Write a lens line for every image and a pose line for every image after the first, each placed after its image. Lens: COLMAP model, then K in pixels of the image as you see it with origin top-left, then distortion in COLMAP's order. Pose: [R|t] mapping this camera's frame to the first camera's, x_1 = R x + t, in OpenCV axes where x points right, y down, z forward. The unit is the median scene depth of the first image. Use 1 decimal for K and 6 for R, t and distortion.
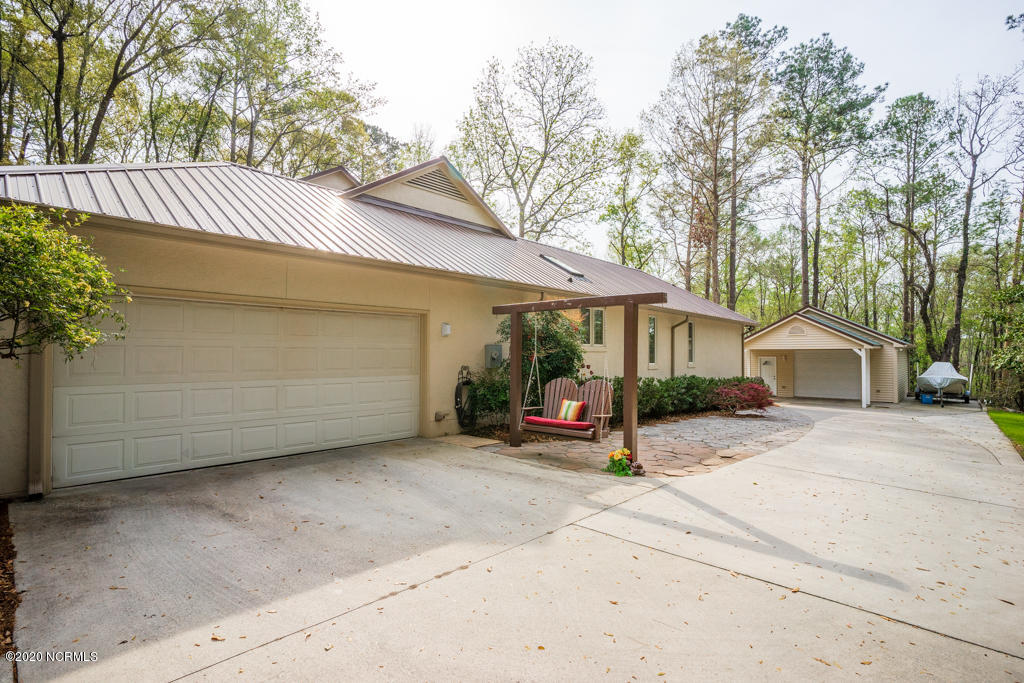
lens RADIAL K [[497.1, 0, 512.3], [0, 497.1, 337.8], [0, 0, 1]] dist [-0.058183, 0.018209]
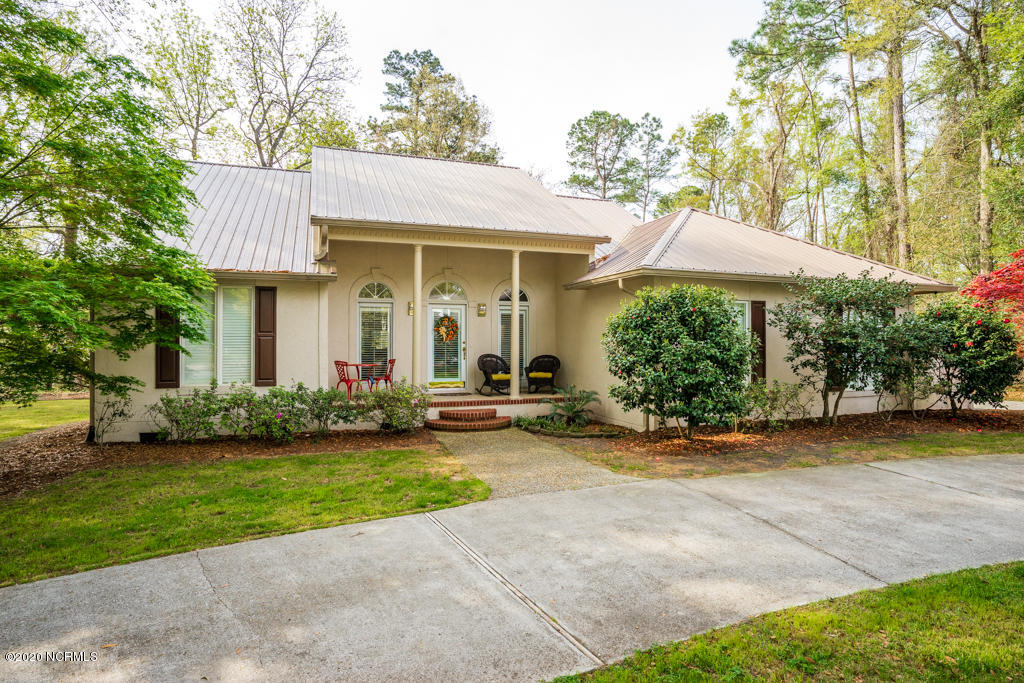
lens RADIAL K [[560.7, 0, 512.6], [0, 560.7, 338.3], [0, 0, 1]] dist [-0.063898, 0.037094]
pose [[0.492398, 0.006158, 0.870348, -0.569013], [-0.019454, 0.999803, 0.003933, 0.001290], [-0.870152, -0.018869, 0.492421, 0.176322]]
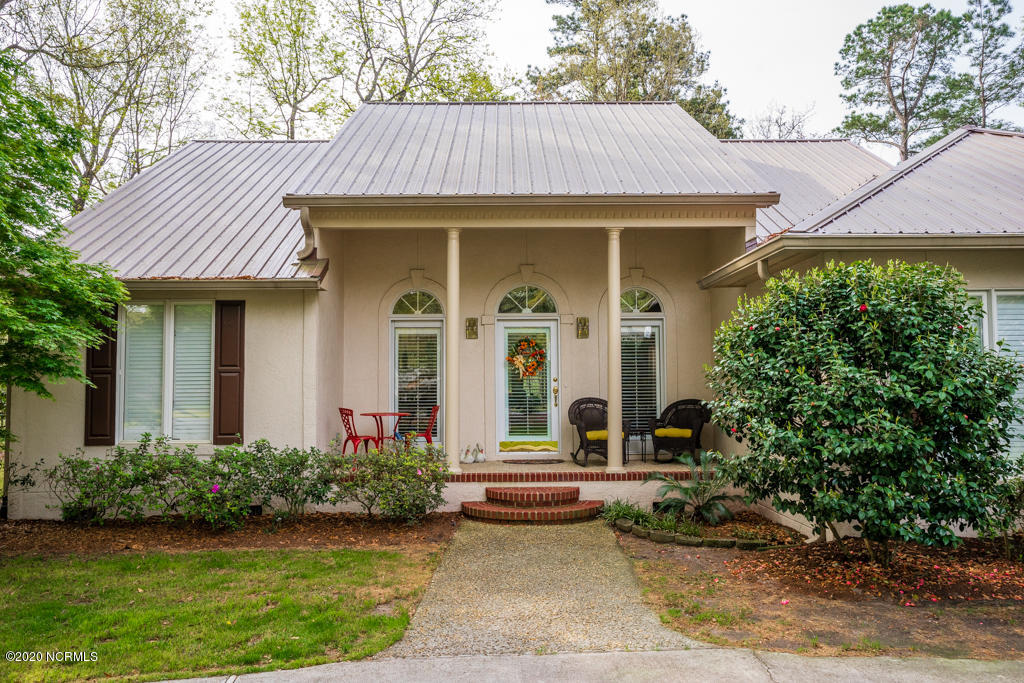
lens RADIAL K [[796.7, 0, 512.0], [0, 796.7, 341.5], [0, 0, 1]] dist [0.003923, 0.057393]
pose [[0.749868, 0.030312, 0.660893, -0.497047], [-0.007817, 0.999286, -0.036963, 0.002640], [-0.661541, 0.022551, 0.749569, 0.147463]]
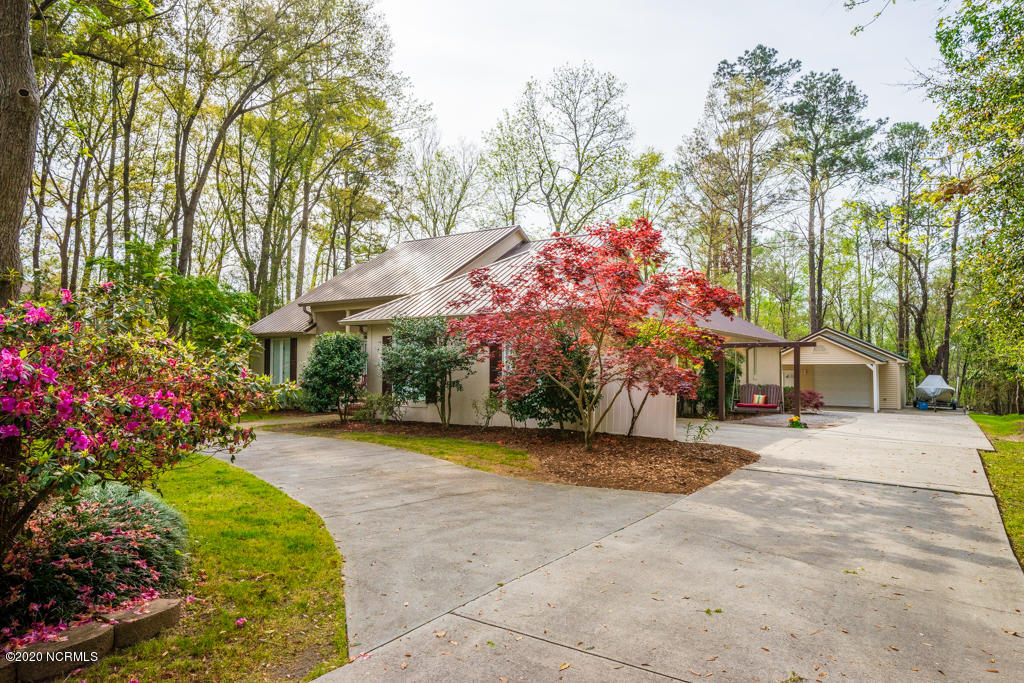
lens RADIAL K [[627.6, 0, 523.2], [0, 627.6, 340.2], [0, 0, 1]] dist [-0.004067, 0.000033]
pose [[0.988369, 0.002079, 0.152058, -0.244678], [-0.000185, 0.999922, -0.012472, -0.011278], [-0.152072, 0.012299, 0.988293, -0.267796]]
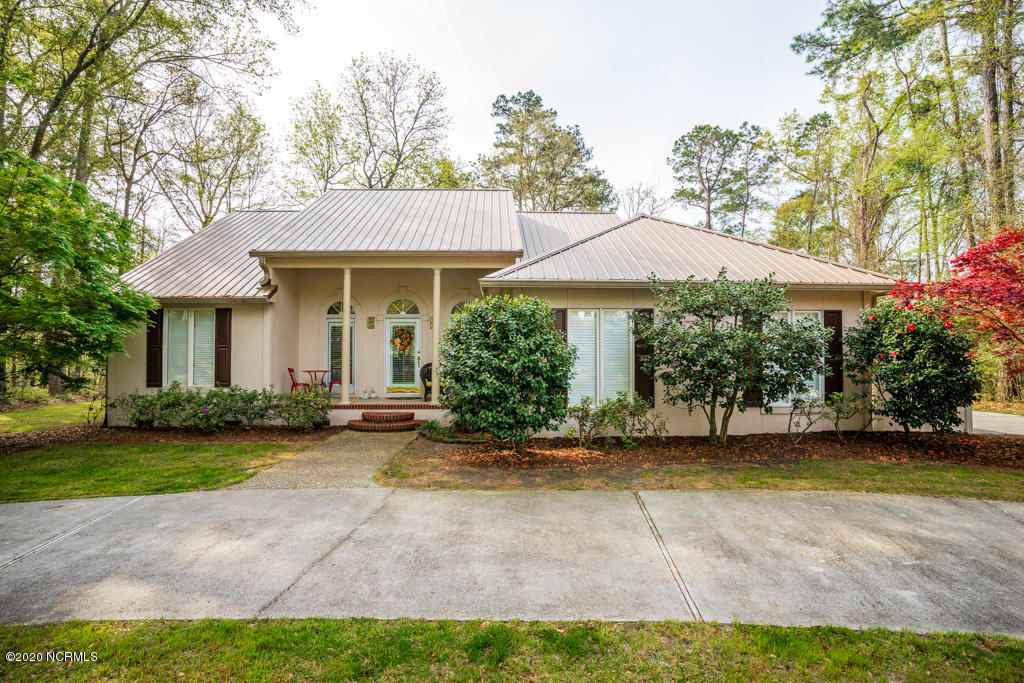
lens RADIAL K [[505.6, 0, 512.0], [0, 505.6, 341.5], [0, 0, 1]] dist [-0.081619, 0.038609]
pose [[0.729219, 0.010085, 0.684206, -0.466890], [-0.014171, 0.999900, 0.000365, -0.002958], [-0.684134, -0.009962, 0.729288, 0.066809]]
